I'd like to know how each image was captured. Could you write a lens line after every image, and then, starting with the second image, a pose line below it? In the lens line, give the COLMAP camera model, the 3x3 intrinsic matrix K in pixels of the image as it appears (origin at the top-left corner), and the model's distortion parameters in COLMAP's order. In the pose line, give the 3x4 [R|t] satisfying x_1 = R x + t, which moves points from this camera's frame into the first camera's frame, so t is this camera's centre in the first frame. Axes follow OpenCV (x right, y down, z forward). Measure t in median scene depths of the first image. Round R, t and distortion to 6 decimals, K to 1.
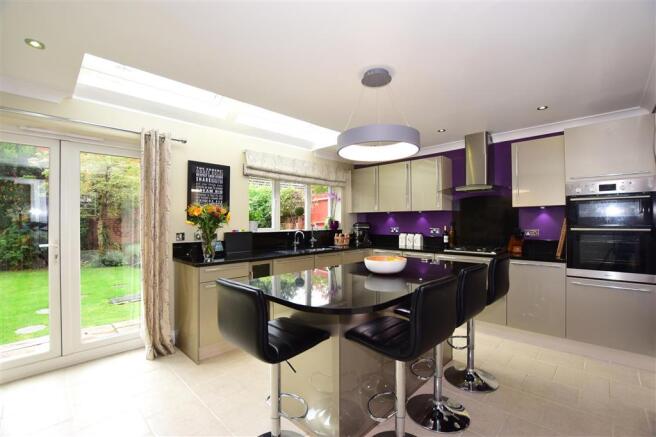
lens RADIAL K [[293.6, 0, 328.5], [0, 293.6, 217.9], [0, 0, 1]] dist [-0.005549, -0.000281]
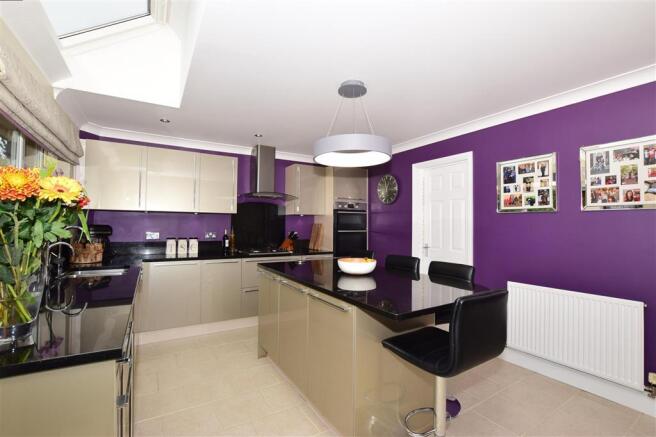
lens RADIAL K [[293.6, 0, 326.8], [0, 293.6, 224.6], [0, 0, 1]] dist [-0.005549, -0.000281]
pose [[0.245767, 0.018688, 0.969149, -0.453061], [-0.016840, 0.999746, -0.015007, 0.019839], [-0.969183, -0.012632, 0.246019, 0.445290]]
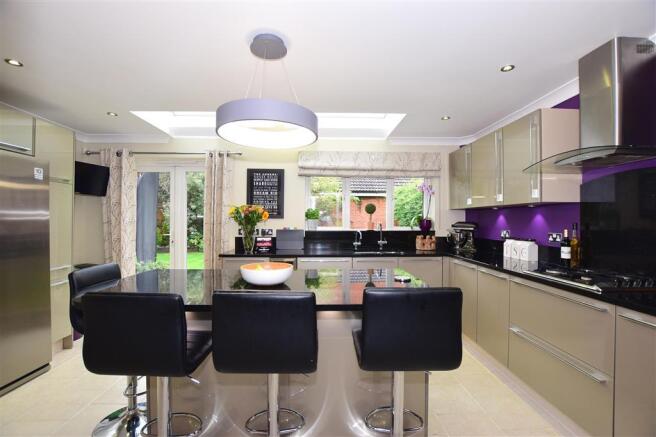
lens RADIAL K [[293.6, 0, 328.9], [0, 293.6, 218.7], [0, 0, 1]] dist [-0.005549, -0.000281]
pose [[0.719750, 0.002155, -0.694230, 0.462007], [0.003331, 0.999973, 0.006557, 0.001502], [0.694226, -0.007032, 0.719723, 0.277719]]
